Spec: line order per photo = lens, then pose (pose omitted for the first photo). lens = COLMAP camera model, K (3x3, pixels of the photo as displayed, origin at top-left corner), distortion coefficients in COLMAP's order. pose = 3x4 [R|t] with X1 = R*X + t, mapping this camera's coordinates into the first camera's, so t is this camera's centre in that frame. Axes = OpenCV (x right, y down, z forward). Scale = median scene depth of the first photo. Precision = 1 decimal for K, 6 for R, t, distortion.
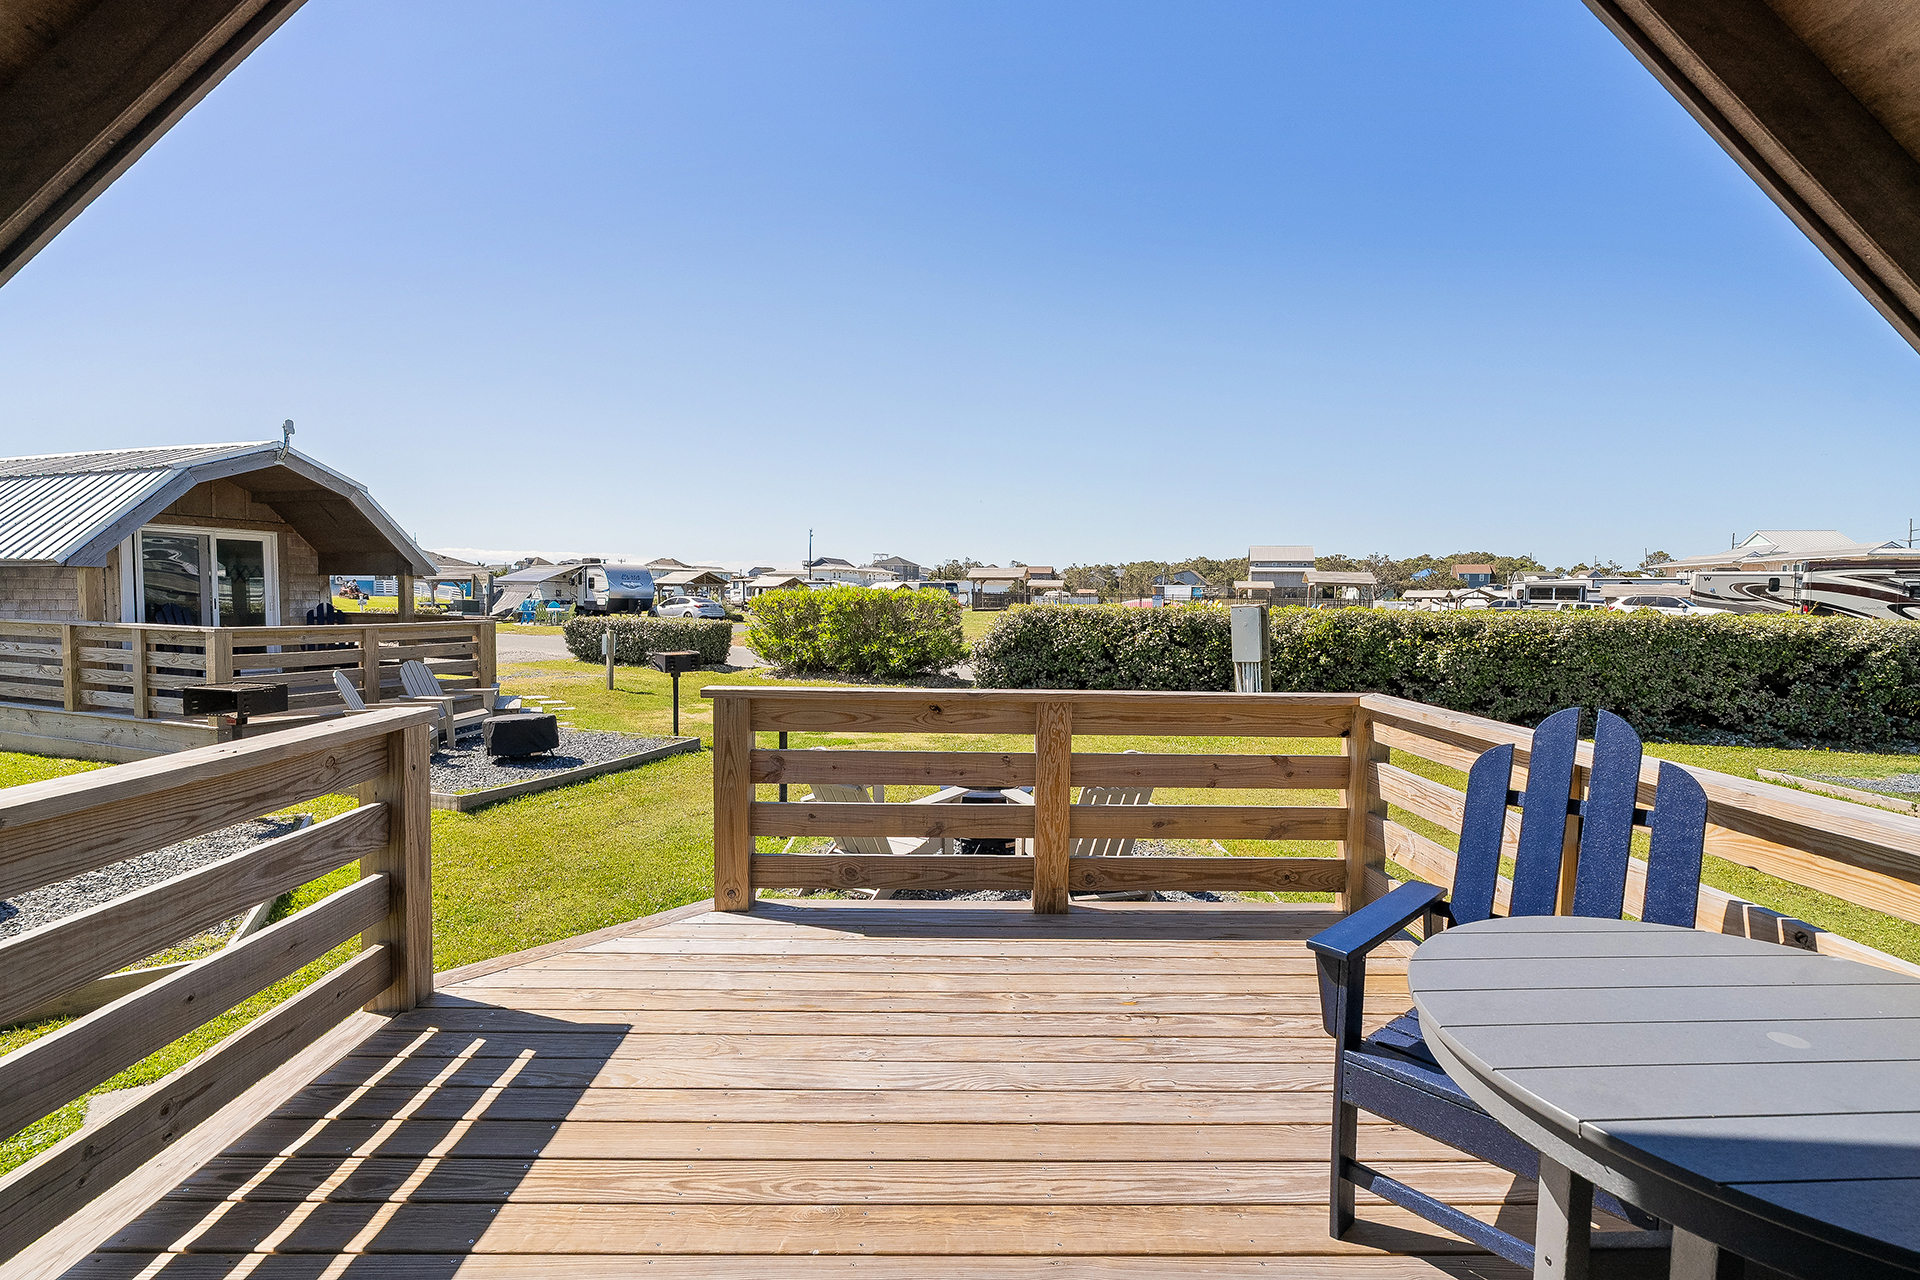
lens RADIAL K [[876.6, 0, 966.6], [0, 876.6, 644.0], [0, 0, 1]] dist [-0.000594, 0.002006]
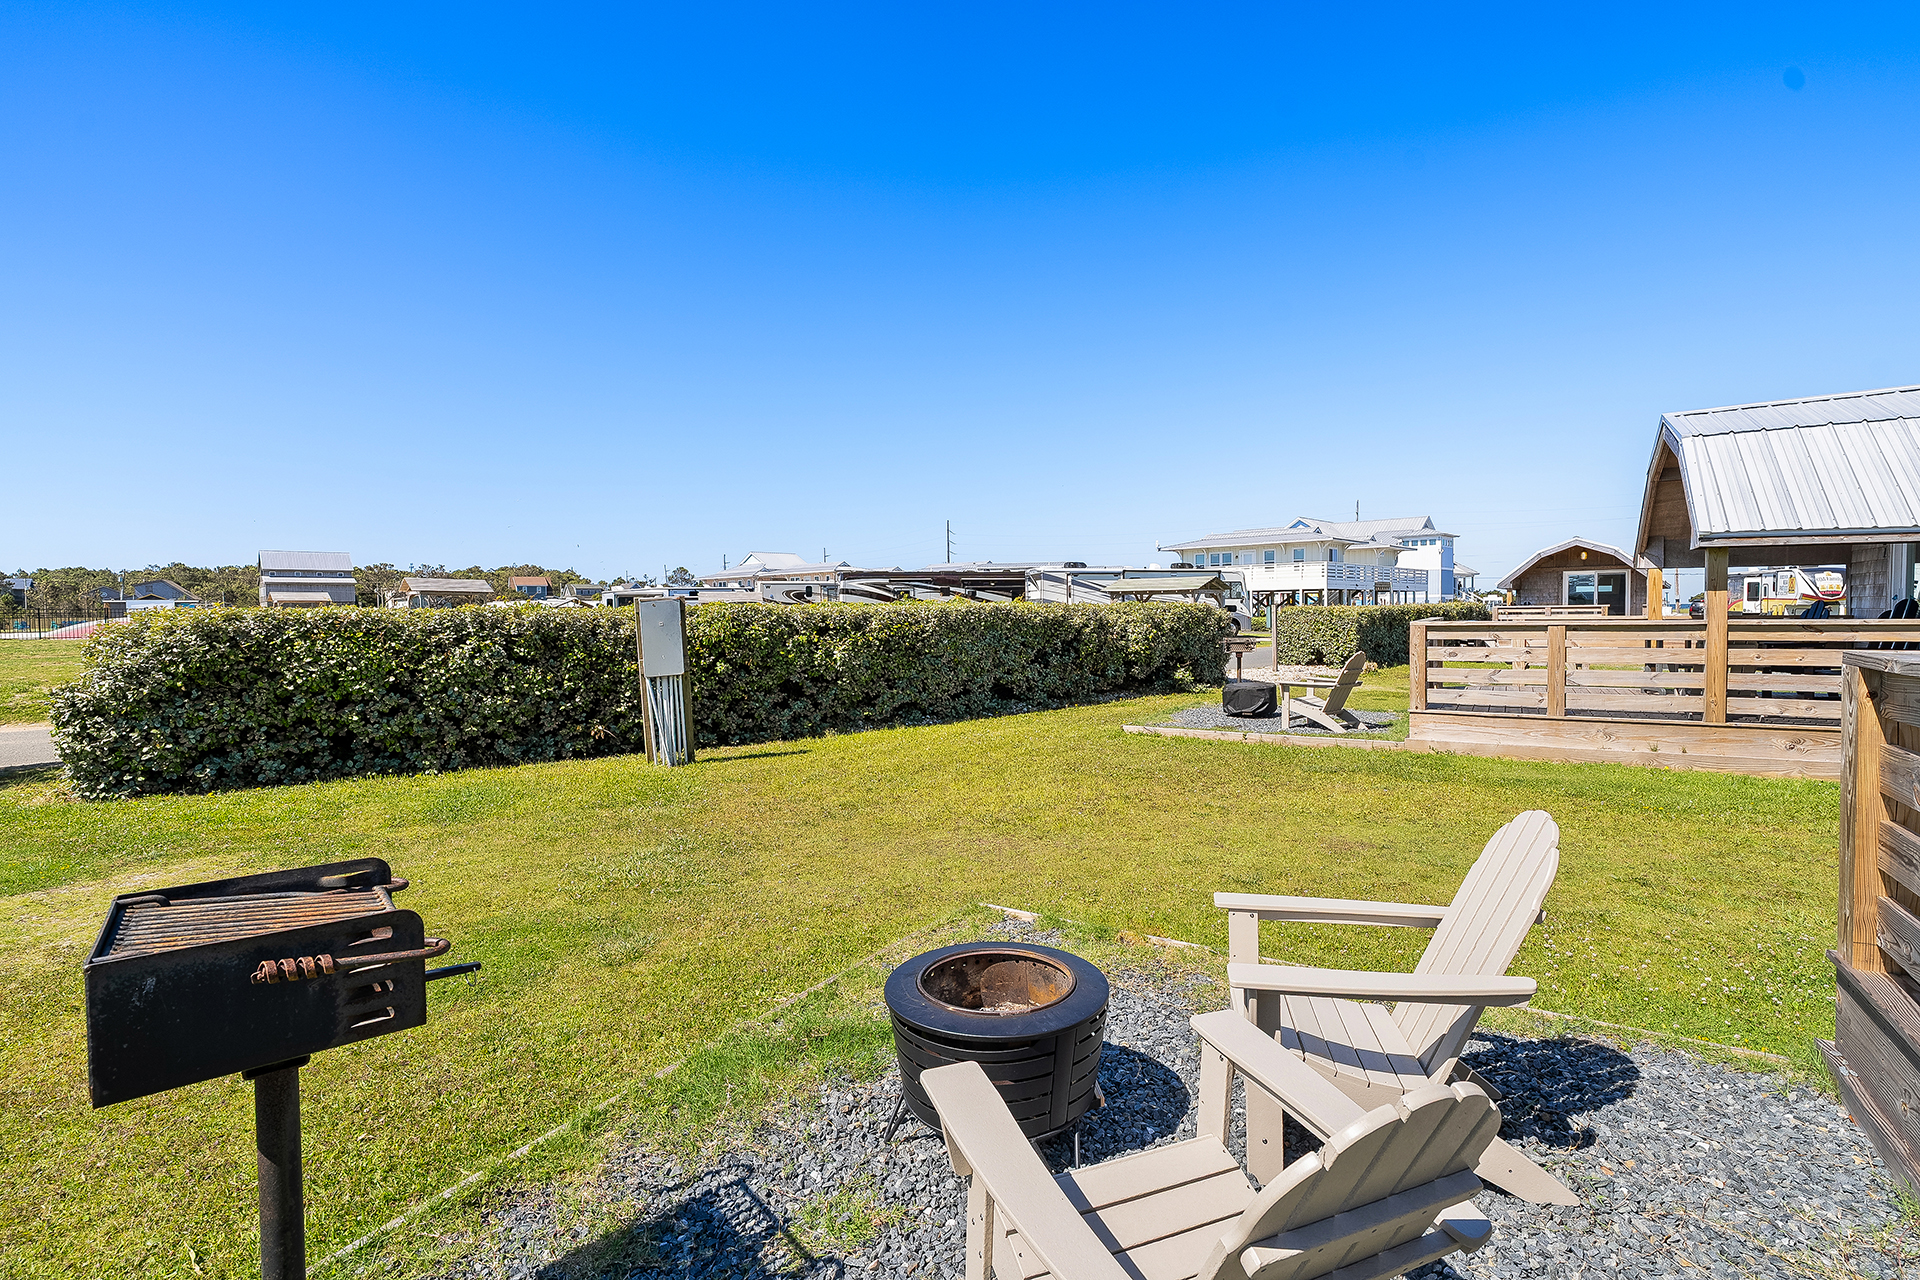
lens RADIAL K [[876.6, 0, 962.4], [0, 876.6, 627.7], [0, 0, 1]] dist [-0.000594, 0.002006]
pose [[0.544464, -0.035965, 0.838013, -0.136654], [0.064022, 0.997948, 0.001234, -0.004304], [-0.836338, 0.052980, 0.545649, 0.333470]]
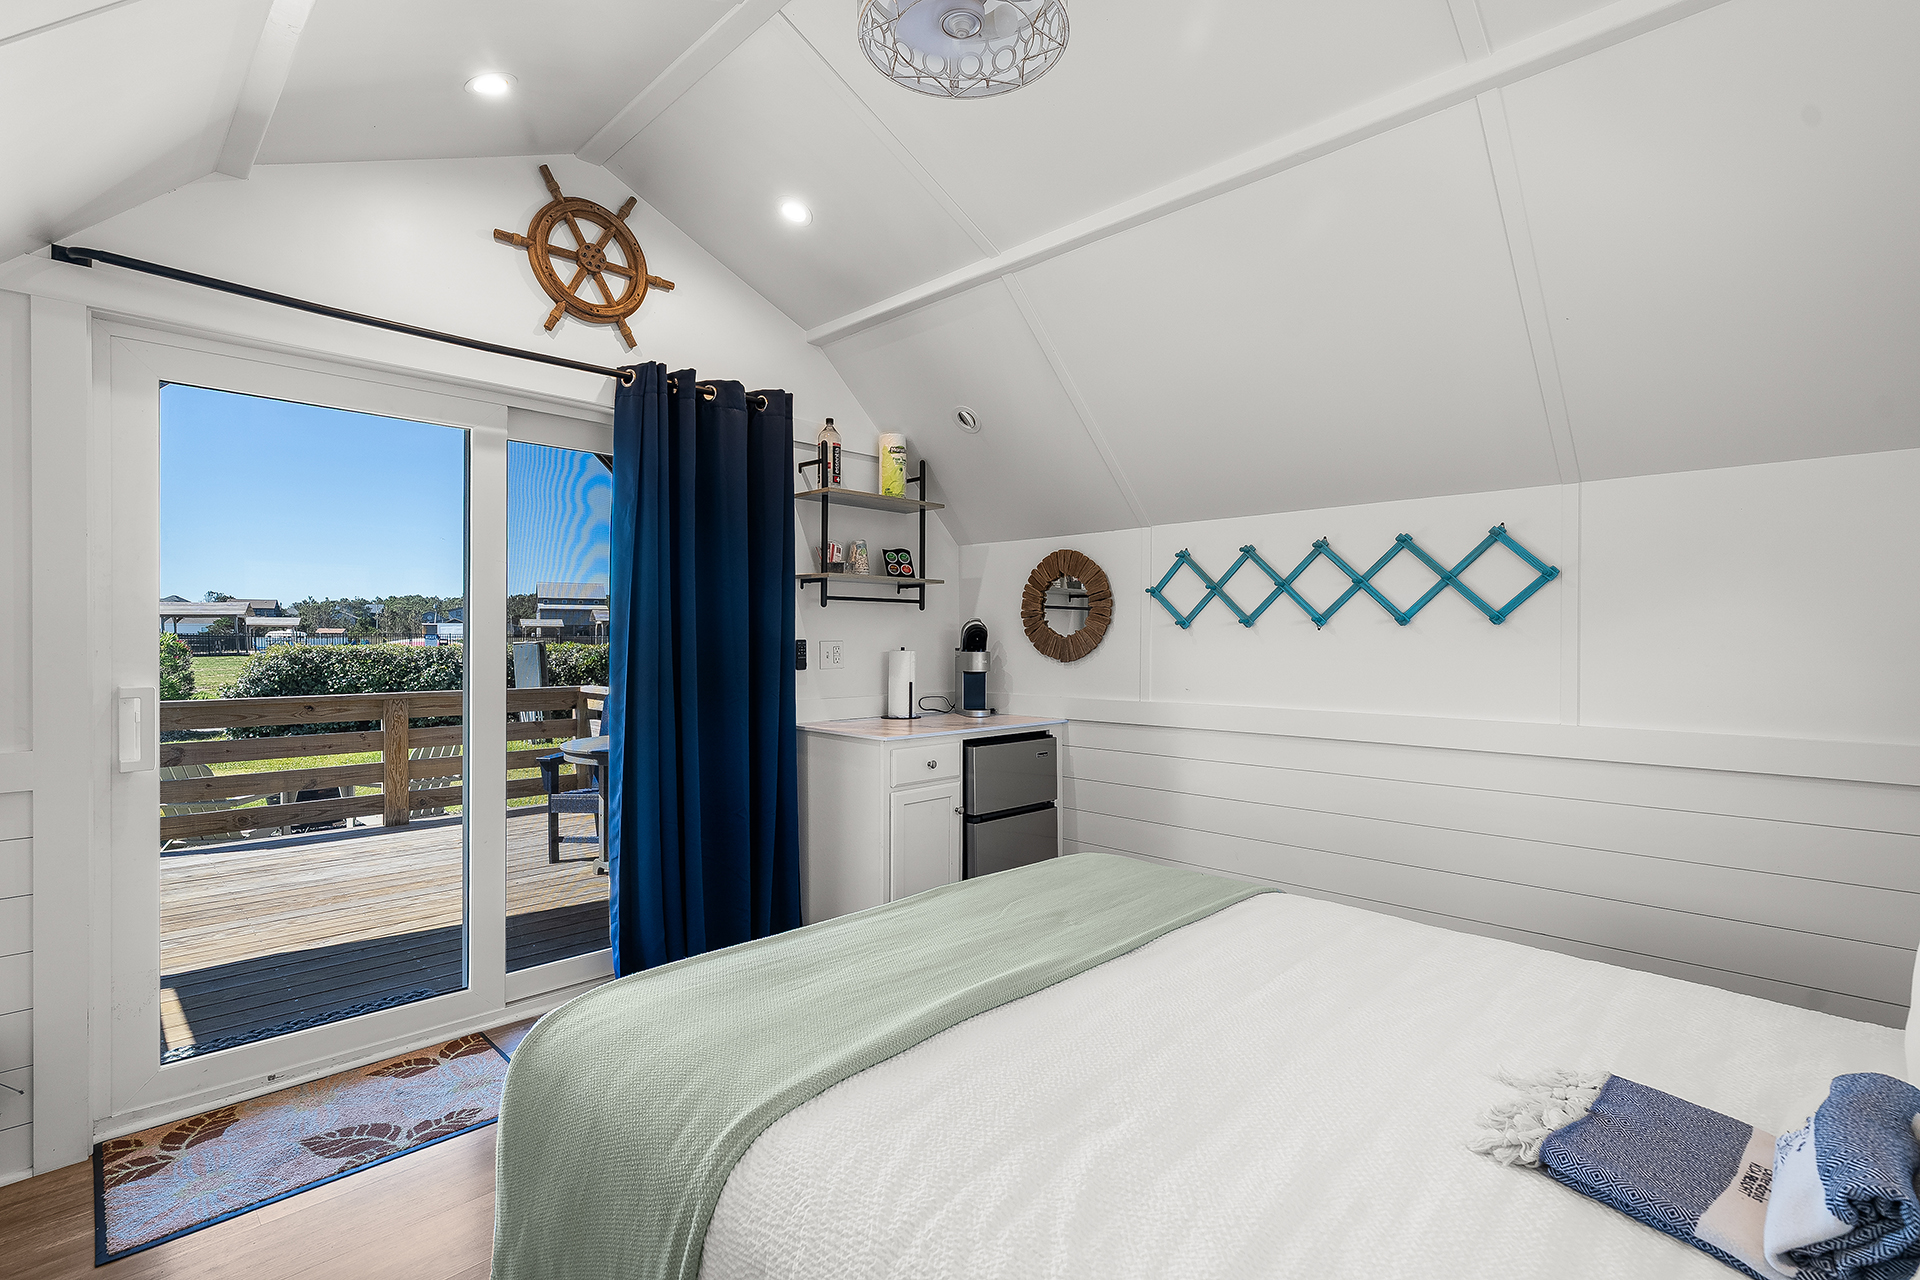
lens RADIAL K [[876.6, 0, 966.1], [0, 876.6, 636.7], [0, 0, 1]] dist [-0.000594, 0.002006]
pose [[0.721375, -0.012731, 0.692427, -0.072624], [0.048070, 0.998340, -0.031723, 0.013574], [-0.690874, 0.056169, 0.720790, -0.259487]]
